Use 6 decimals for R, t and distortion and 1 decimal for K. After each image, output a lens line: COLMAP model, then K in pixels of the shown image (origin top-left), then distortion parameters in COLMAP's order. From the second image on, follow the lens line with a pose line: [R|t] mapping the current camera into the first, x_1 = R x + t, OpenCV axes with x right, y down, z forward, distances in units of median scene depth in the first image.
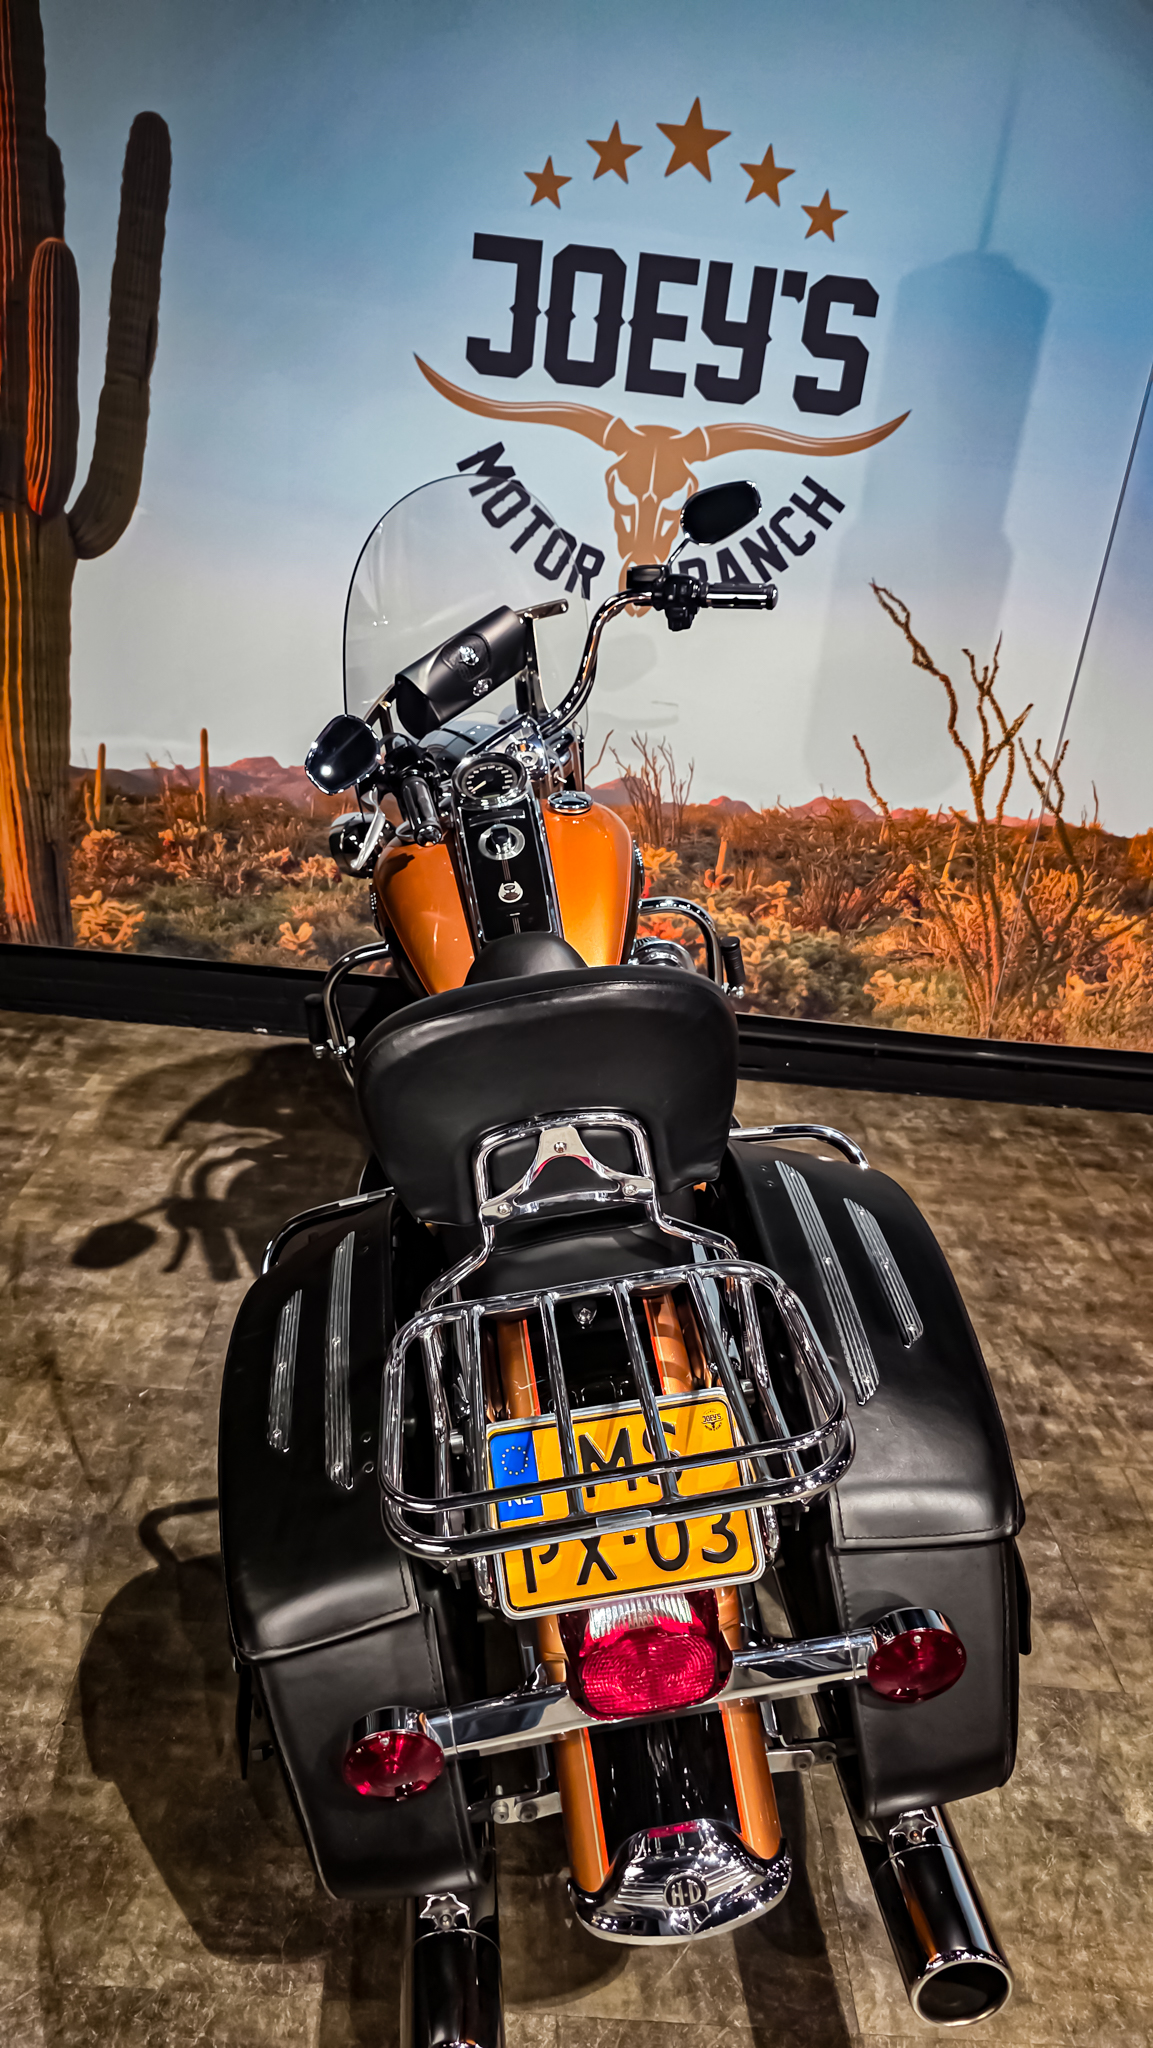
lens RADIAL K [[1385.0, 0, 548.7], [0, 1385.0, 1023.7], [0, 0, 1]] dist [0.040057, -0.042933]
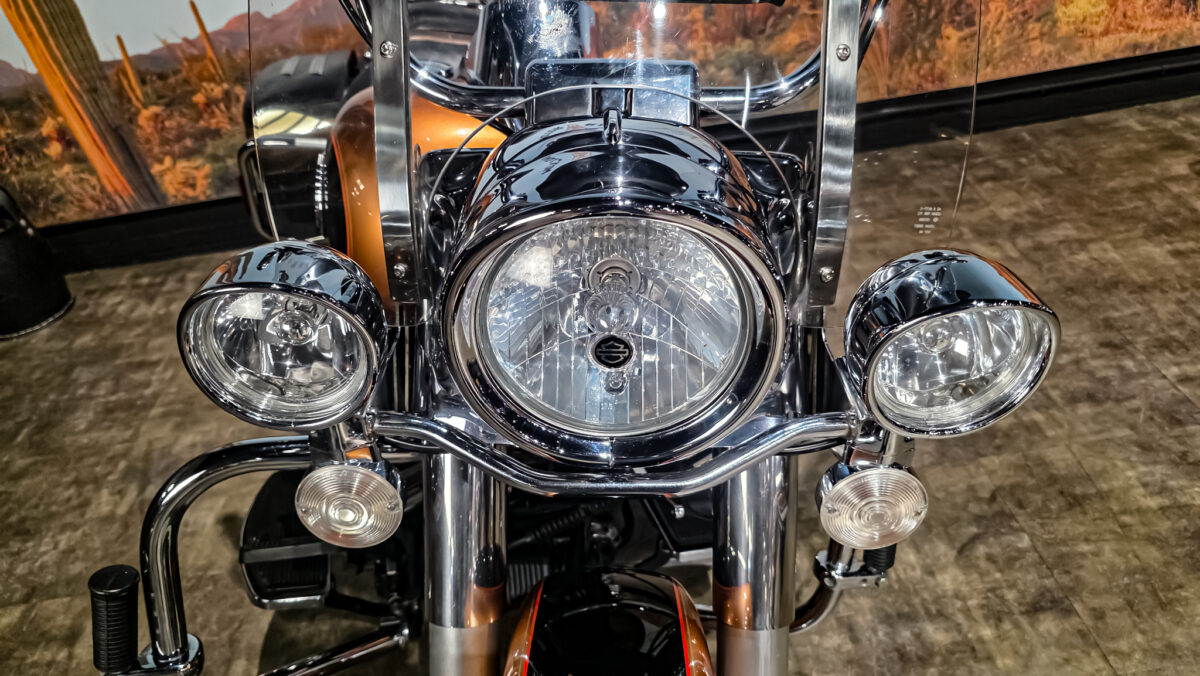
lens RADIAL K [[811.5, 0, 603.2], [0, 811.5, 344.8], [0, 0, 1]] dist [0.040057, -0.042933]
pose [[0.970287, -0.232118, -0.068299, 0.079383], [0.241583, 0.945081, 0.220135, -0.002608], [0.013450, -0.230094, 0.973075, 0.272766]]
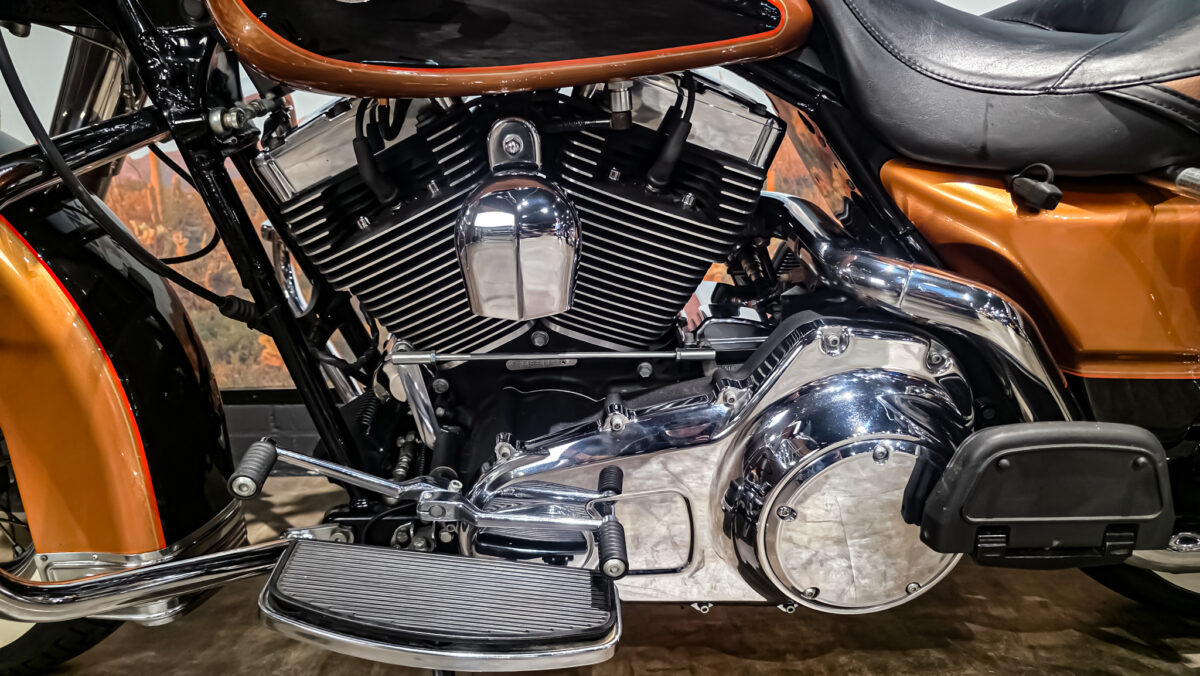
lens RADIAL K [[811.5, 0, 592.5], [0, 811.5, 348.9], [0, 0, 1]] dist [0.040057, -0.042933]
pose [[0.993209, -0.111380, -0.033617, 0.026380], [0.098860, 0.960300, -0.260863, 0.096613], [0.061338, 0.255769, 0.964790, 0.606154]]
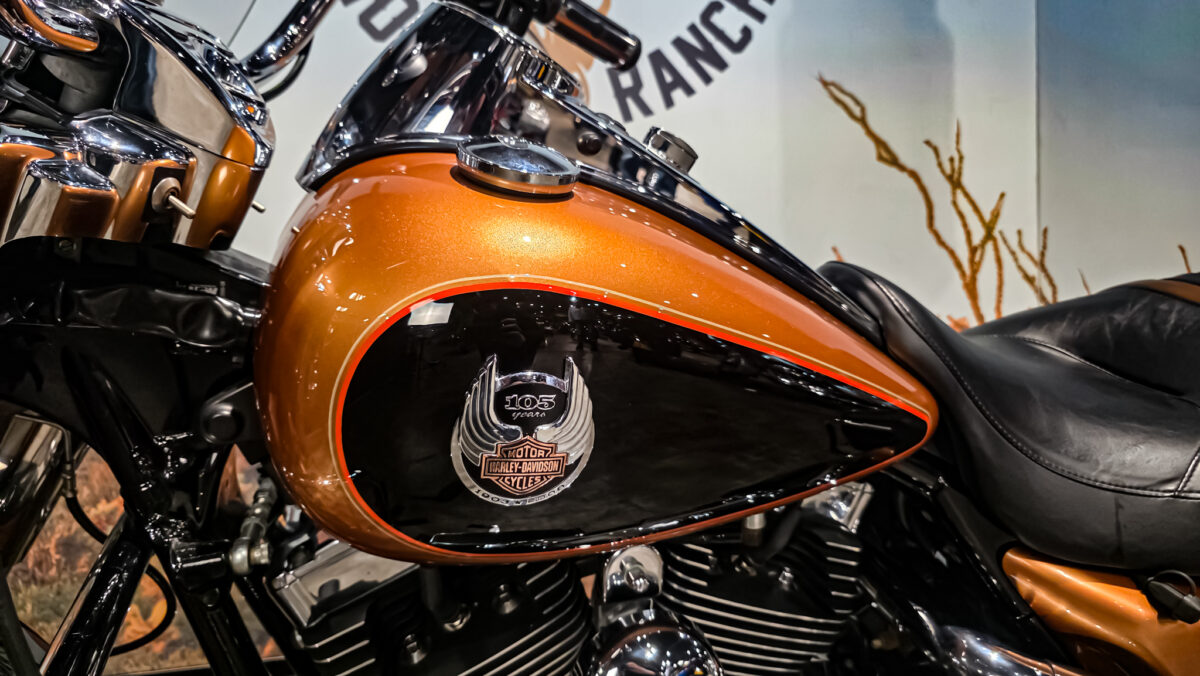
lens RADIAL K [[811.5, 0, 590.6], [0, 811.5, 337.4], [0, 0, 1]] dist [0.040057, -0.042933]
pose [[0.968829, -0.129468, 0.211207, -0.043258], [0.197318, 0.918783, -0.341912, -0.013297], [-0.149787, 0.372929, 0.915690, 0.618740]]
